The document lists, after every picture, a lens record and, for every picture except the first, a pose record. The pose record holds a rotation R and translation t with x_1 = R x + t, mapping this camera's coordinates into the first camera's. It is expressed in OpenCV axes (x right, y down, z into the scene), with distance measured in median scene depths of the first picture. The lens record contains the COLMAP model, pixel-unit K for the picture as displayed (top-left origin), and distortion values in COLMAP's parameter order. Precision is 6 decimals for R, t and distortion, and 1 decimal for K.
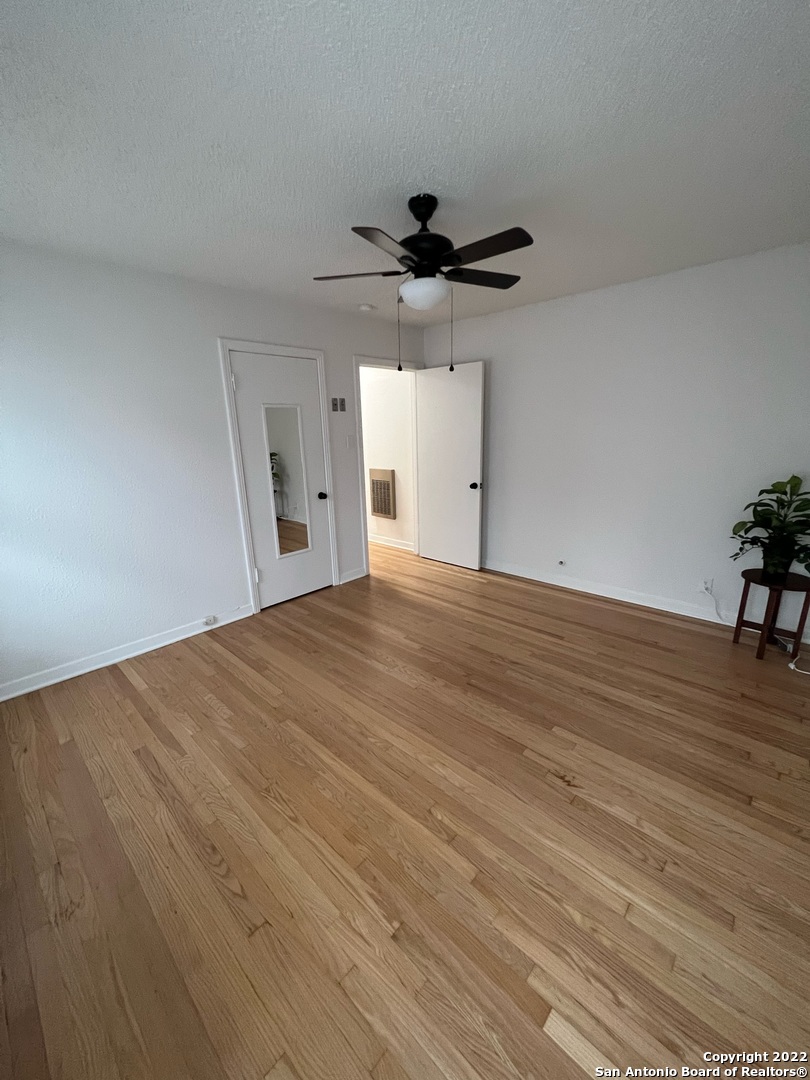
lens RADIAL K [[431.7, 0, 405.0], [0, 431.7, 540.0], [0, 0, 1]] dist [-0.000465, 0.000377]
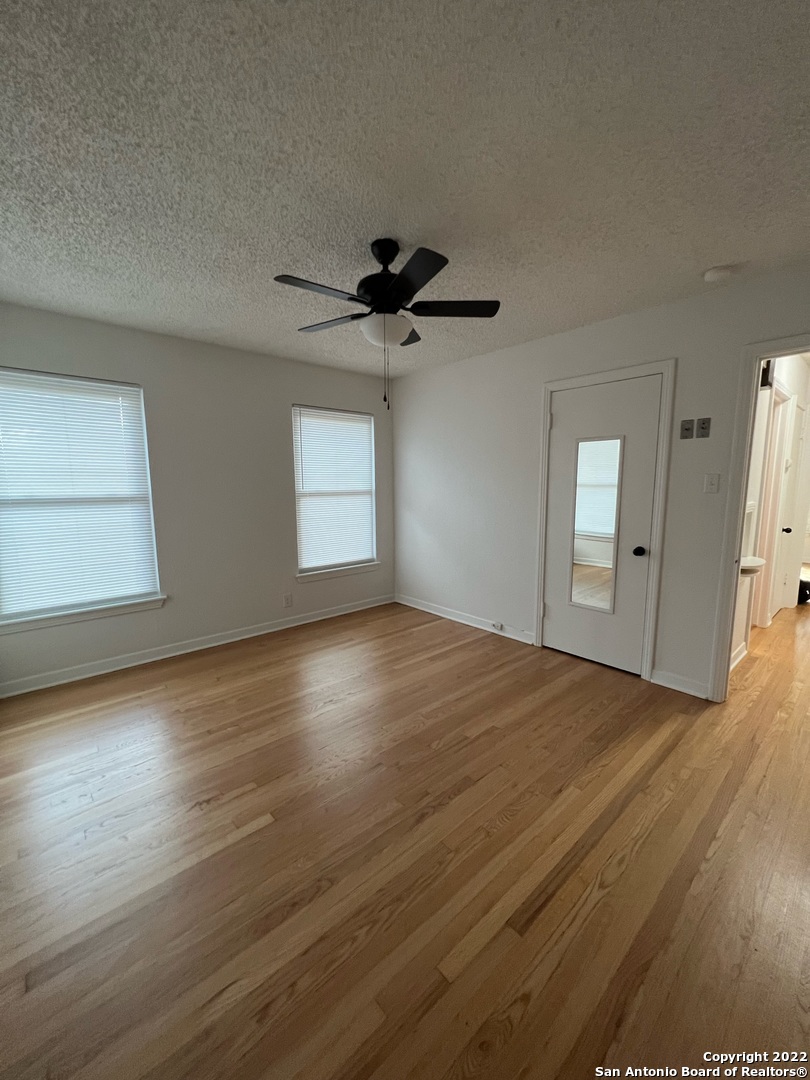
lens RADIAL K [[432.5, 0, 405.0], [0, 432.5, 540.0], [0, 0, 1]] dist [0.023385, 0.000176]
pose [[-0.082181, 0.165434, -0.982791, 0.749075], [-0.241589, 0.953408, 0.180689, -0.205507], [0.966893, 0.252280, -0.038385, 0.802766]]
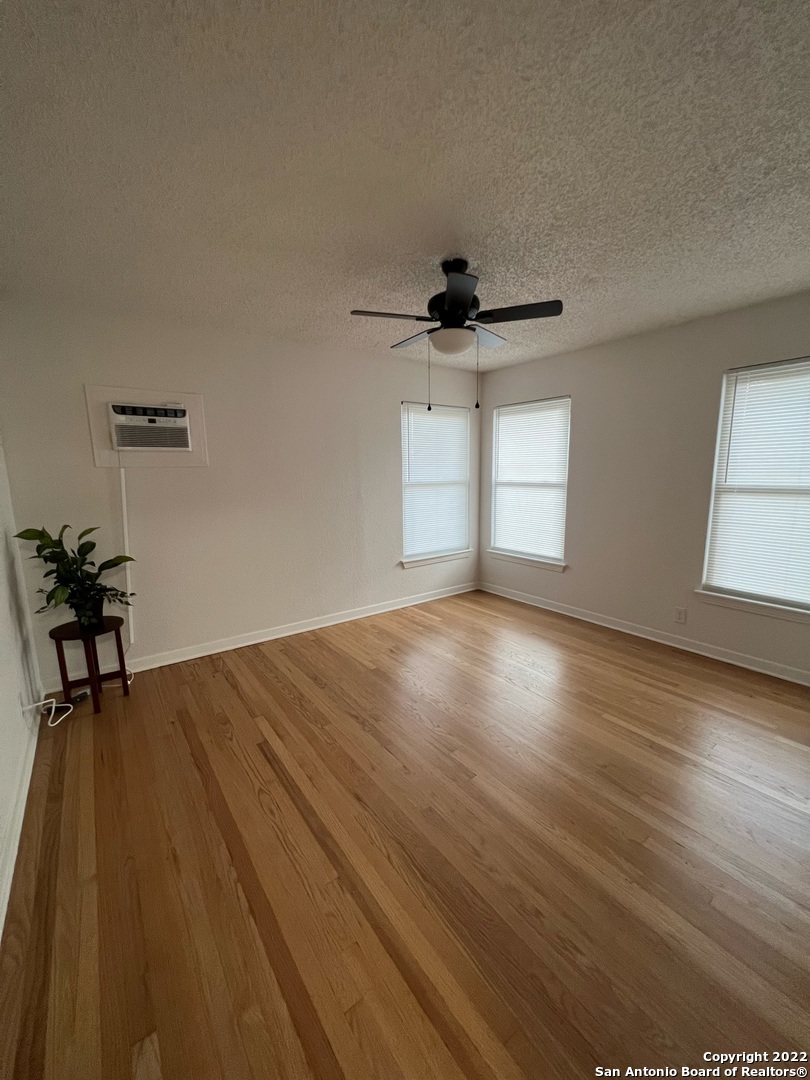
lens RADIAL K [[431.7, 0, 405.0], [0, 431.7, 540.0], [0, 0, 1]] dist [-0.000465, 0.000377]
pose [[-0.983601, 0.007828, 0.180187, -0.017226], [0.078906, 0.917047, 0.390895, -0.363782], [-0.162180, 0.398702, -0.902626, 1.486465]]
